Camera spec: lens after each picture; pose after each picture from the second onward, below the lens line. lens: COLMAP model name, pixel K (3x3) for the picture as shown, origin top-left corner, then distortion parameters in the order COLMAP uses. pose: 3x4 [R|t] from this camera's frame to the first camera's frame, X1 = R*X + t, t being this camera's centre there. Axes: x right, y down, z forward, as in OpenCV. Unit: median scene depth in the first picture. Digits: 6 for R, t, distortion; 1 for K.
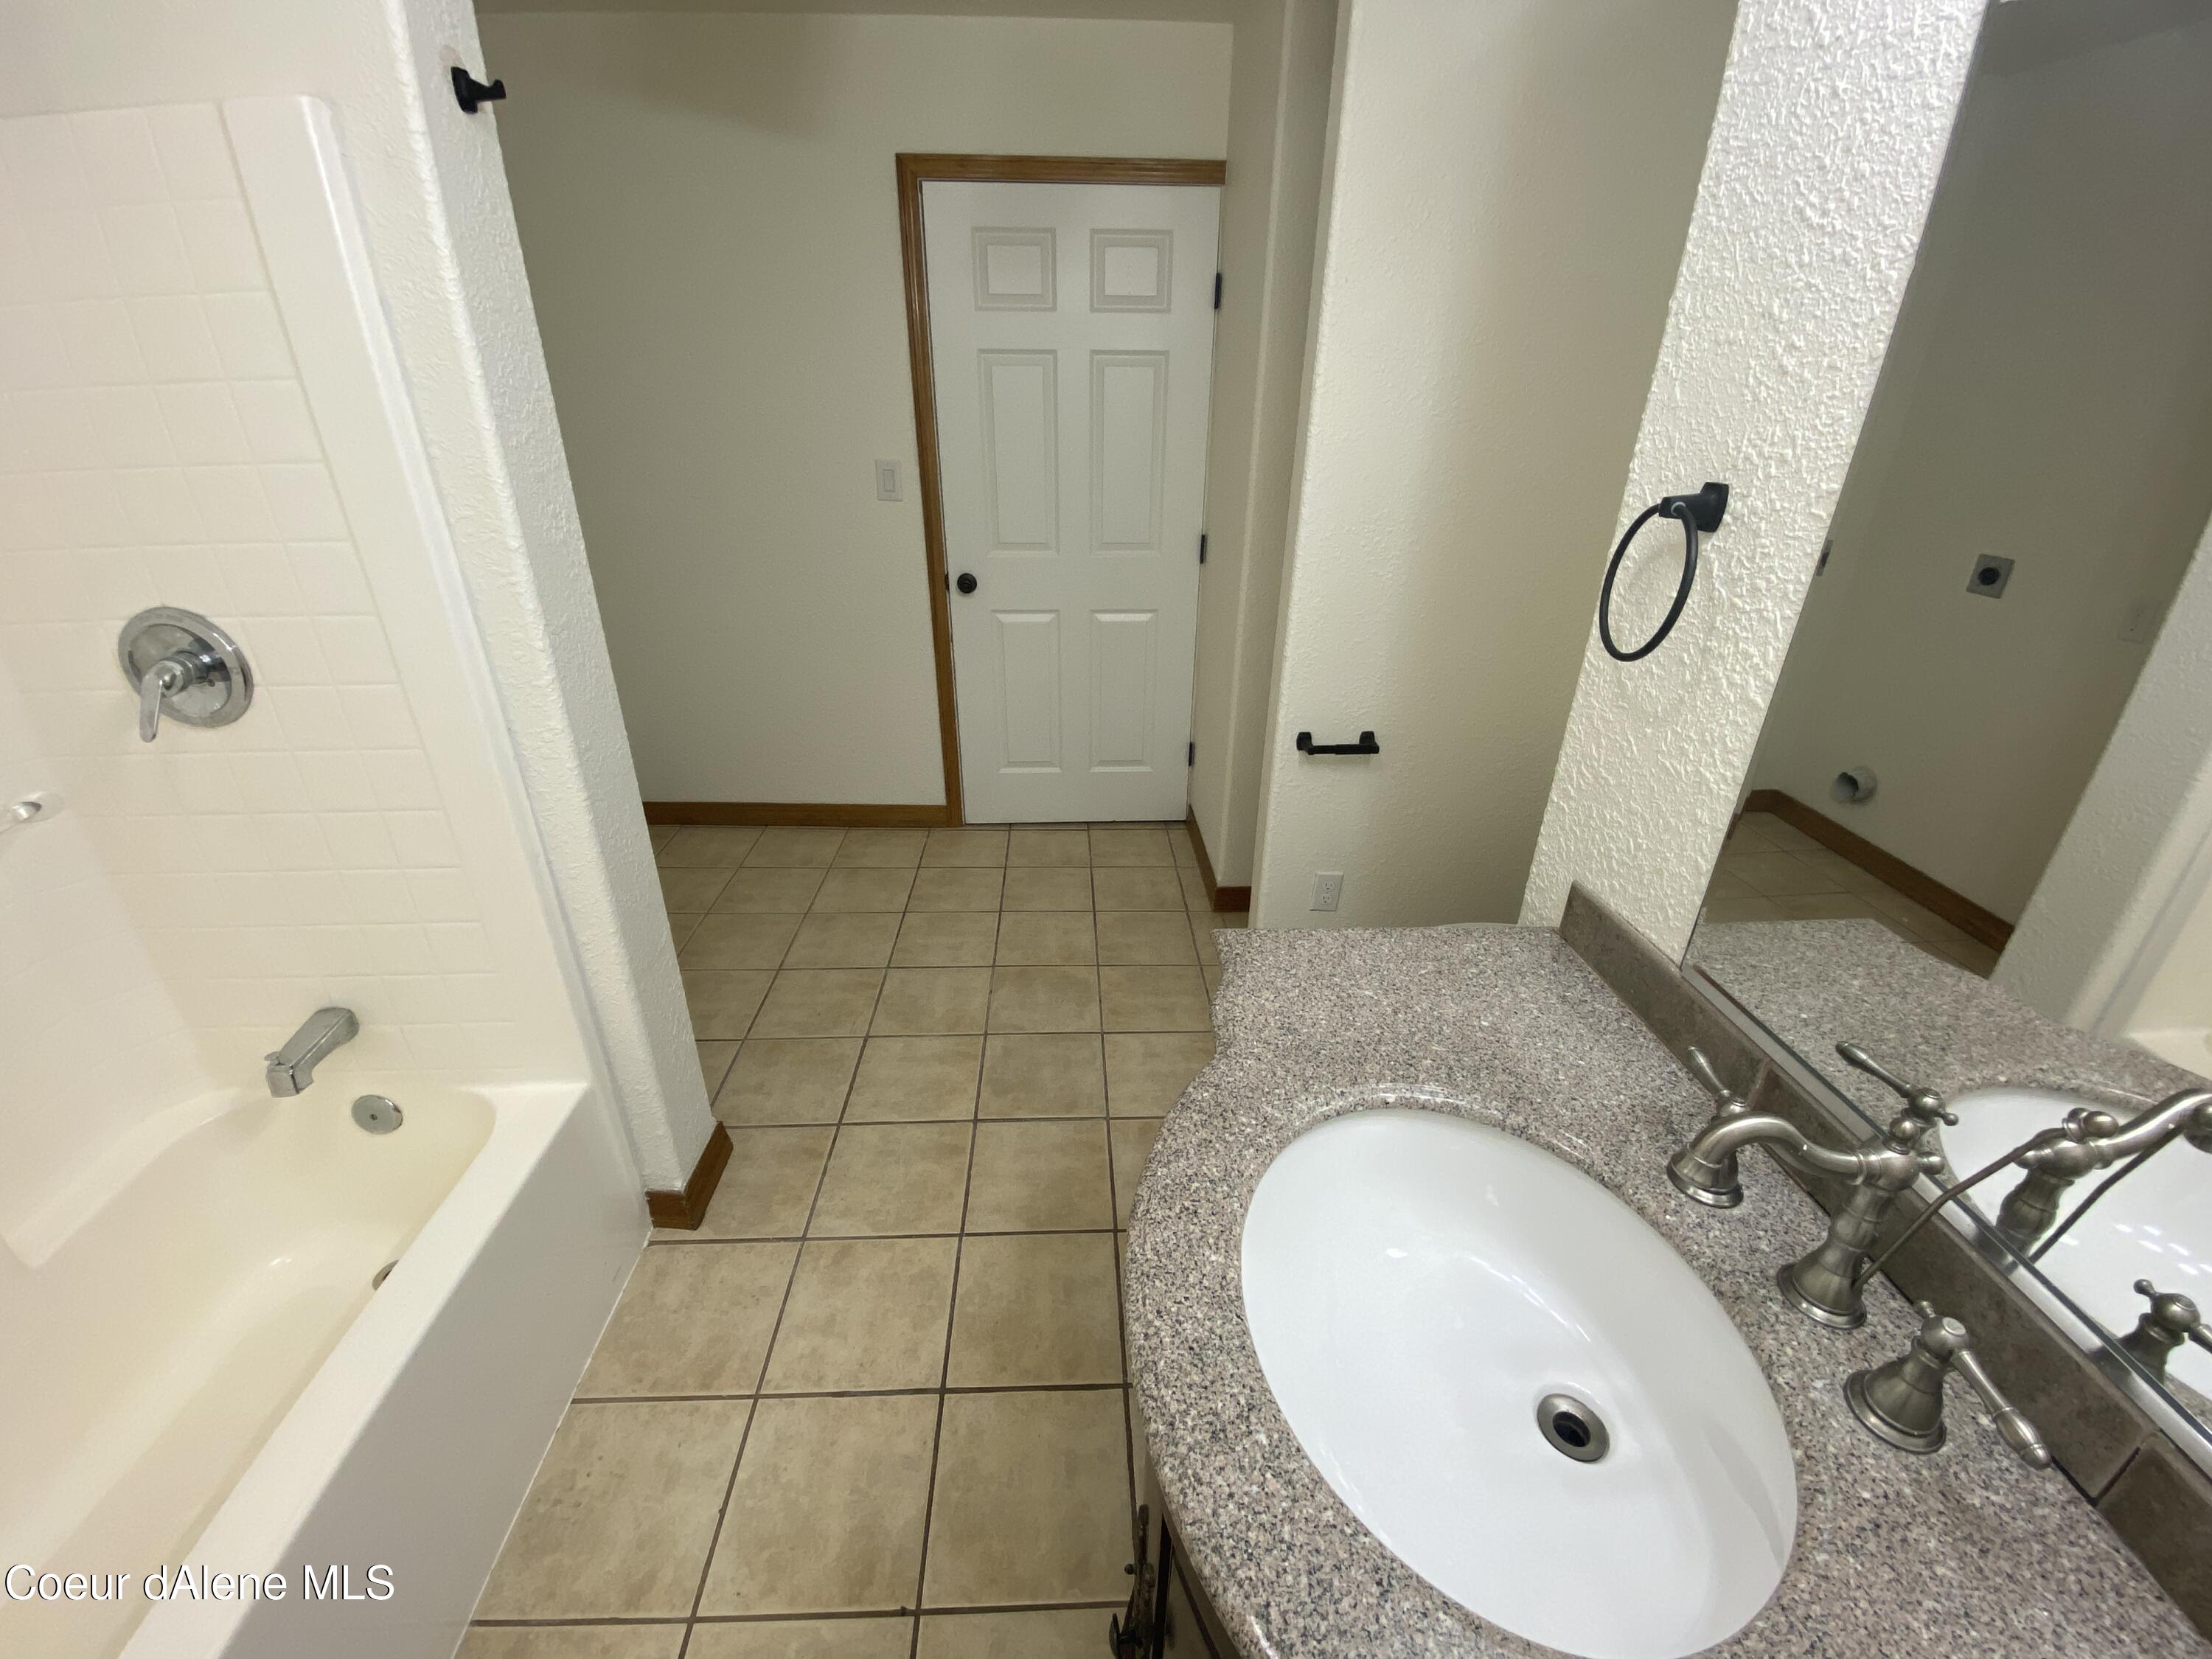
lens RADIAL K [[886.0, 0, 1095.3], [0, 886.0, 826.2], [0, 0, 1]] dist [0.029992, -0.026468]
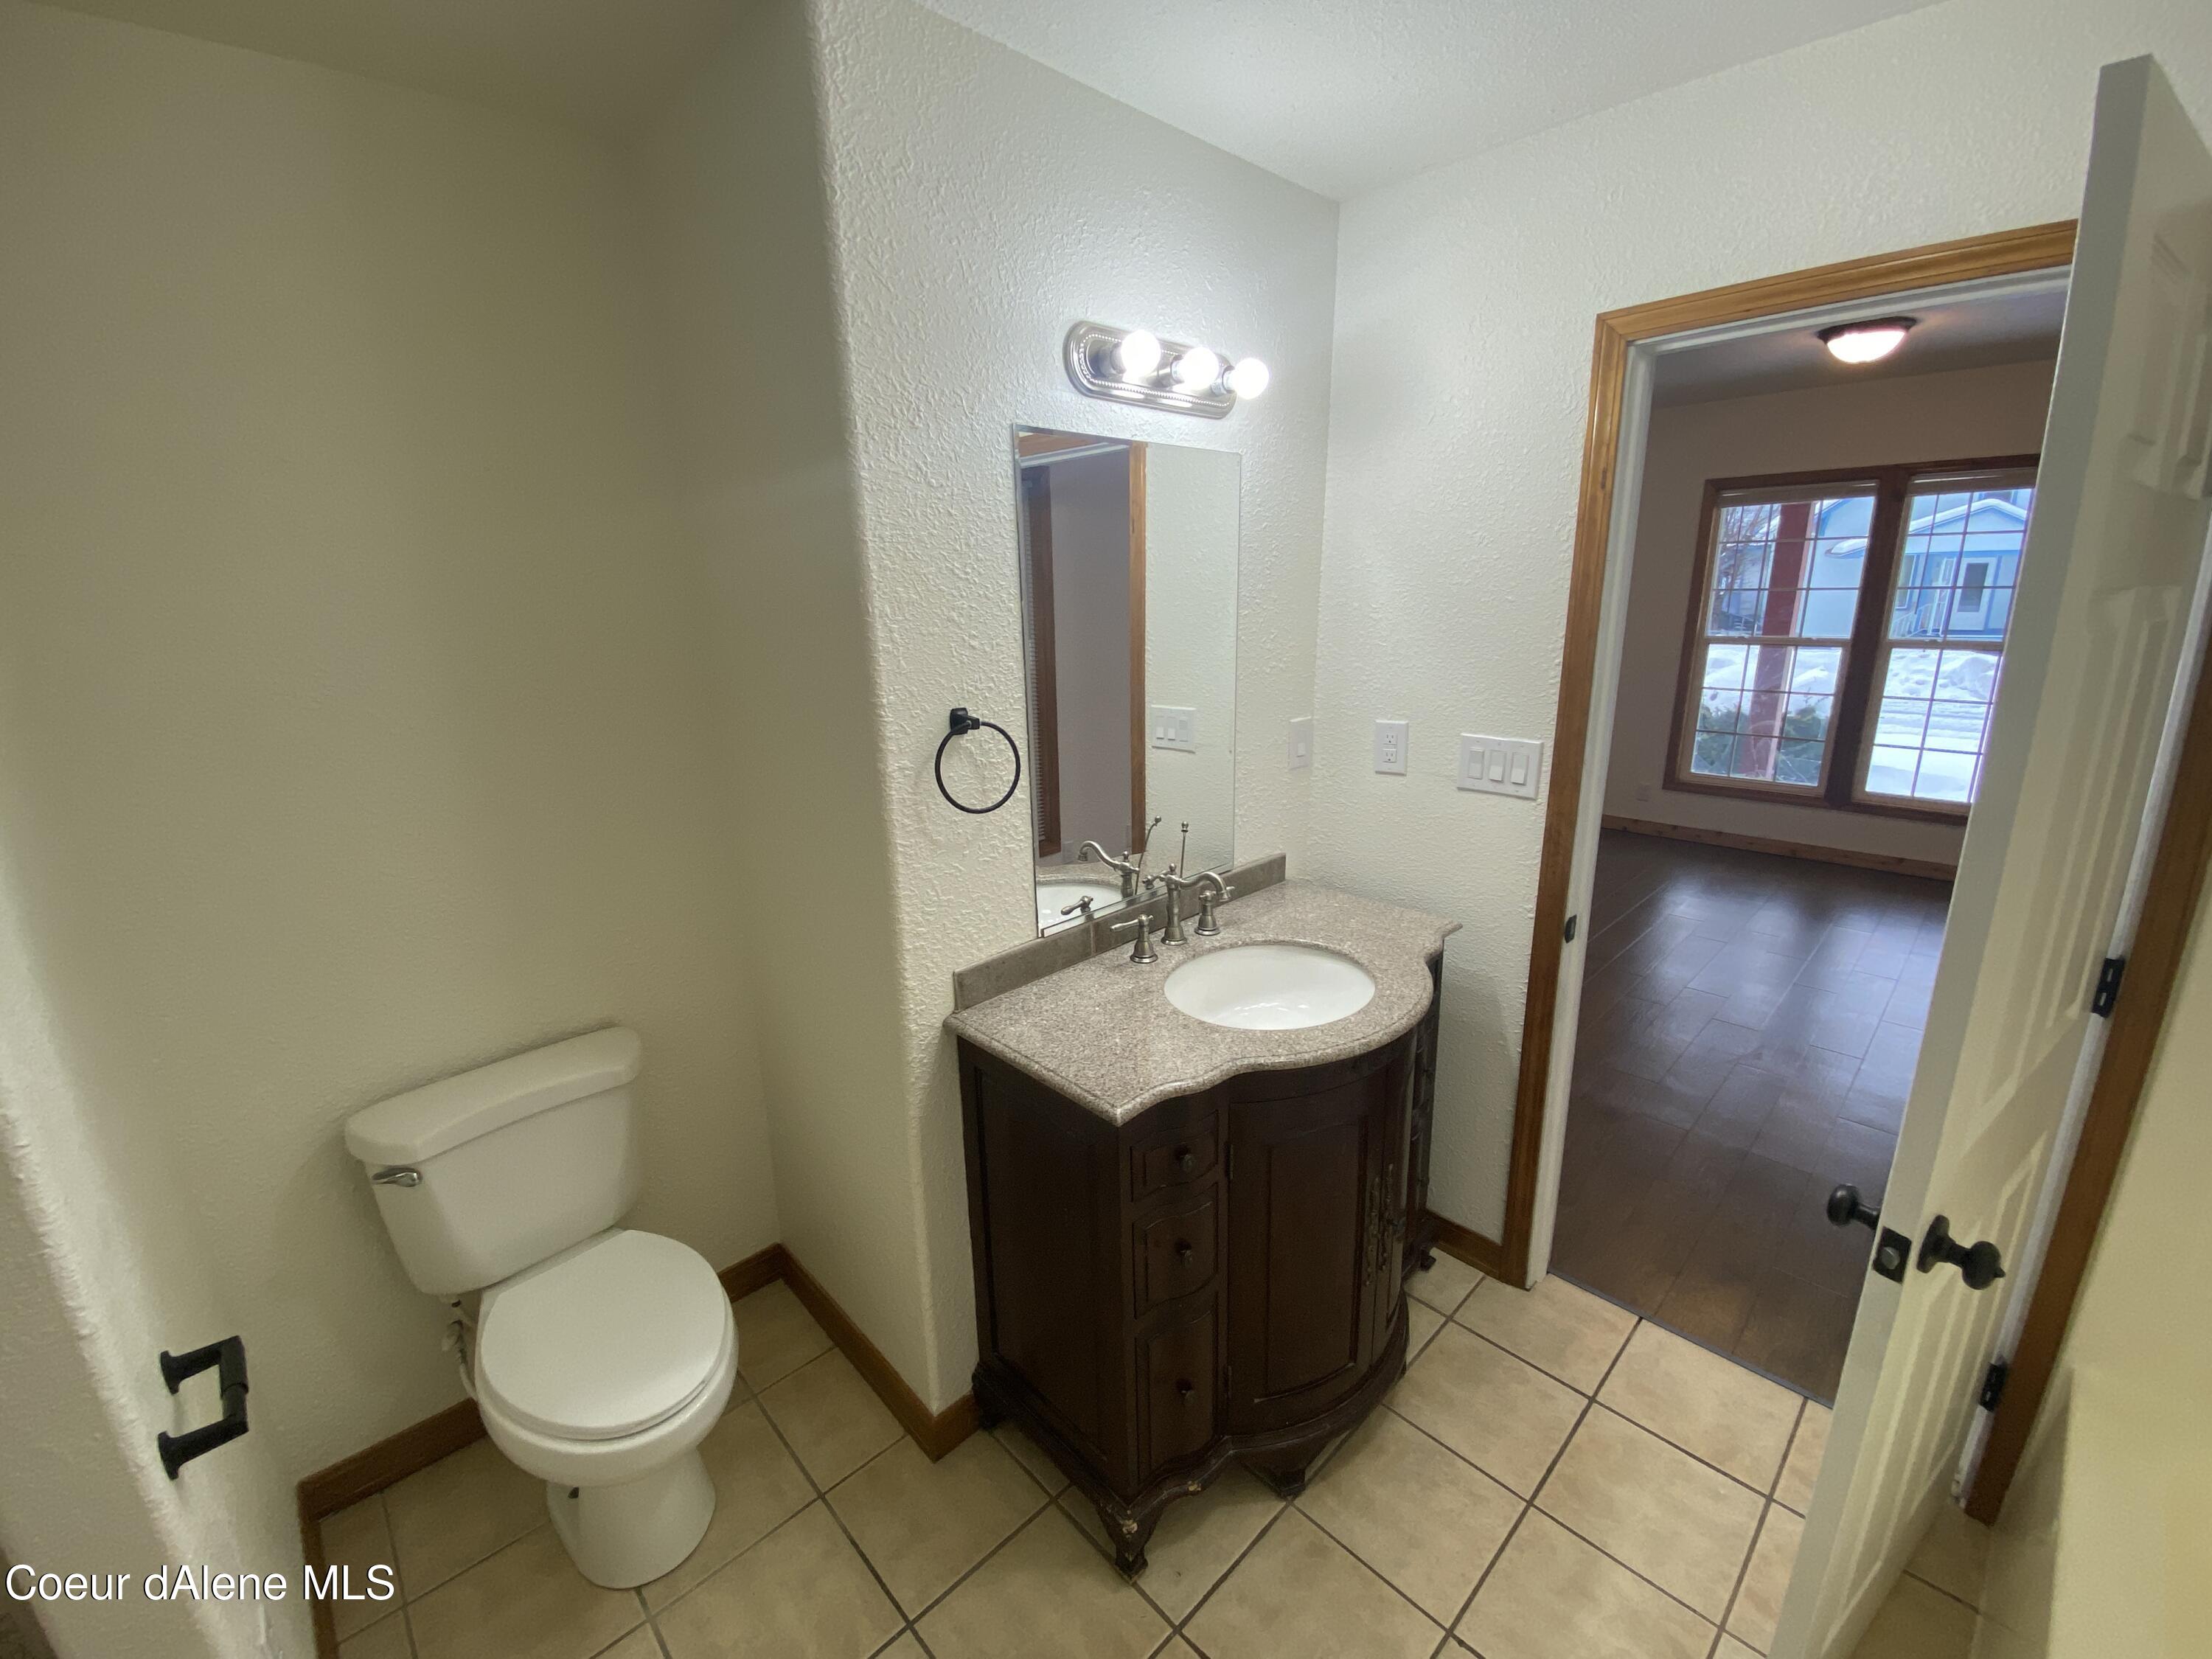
lens RADIAL K [[886.0, 0, 1095.3], [0, 886.0, 826.2], [0, 0, 1]] dist [0.029992, -0.026468]
pose [[-0.656461, -0.184905, 0.731347, -0.765949], [0.340546, 0.792442, 0.506027, -0.964695], [-0.673117, 0.581245, -0.457239, 1.710828]]
